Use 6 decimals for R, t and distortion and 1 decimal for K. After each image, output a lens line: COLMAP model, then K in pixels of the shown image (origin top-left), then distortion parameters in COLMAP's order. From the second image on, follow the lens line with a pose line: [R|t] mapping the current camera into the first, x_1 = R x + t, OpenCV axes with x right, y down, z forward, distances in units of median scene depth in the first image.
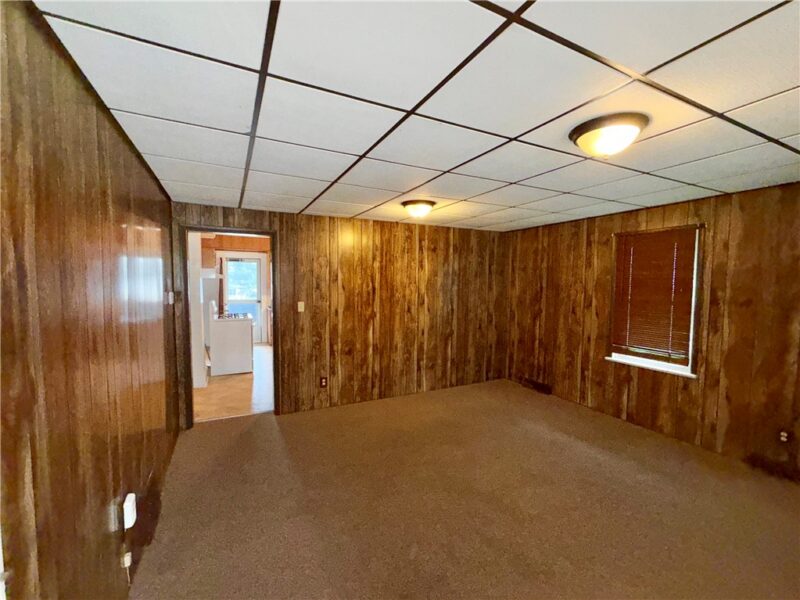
lens RADIAL K [[323.0, 0, 397.3], [0, 323.0, 299.5], [0, 0, 1]] dist [0.000829, 0.000058]
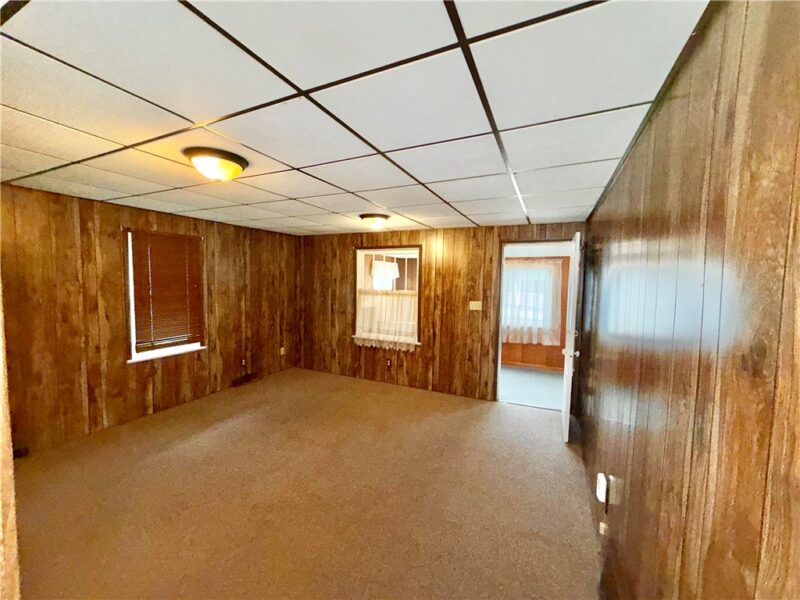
lens RADIAL K [[323.0, 0, 397.3], [0, 323.0, 299.5], [0, 0, 1]] dist [0.000829, 0.000058]
pose [[-0.590242, -0.081122, 0.803140, -0.586714], [0.018409, 0.993326, 0.113861, -0.095642], [-0.807016, 0.081990, -0.584810, 0.993969]]
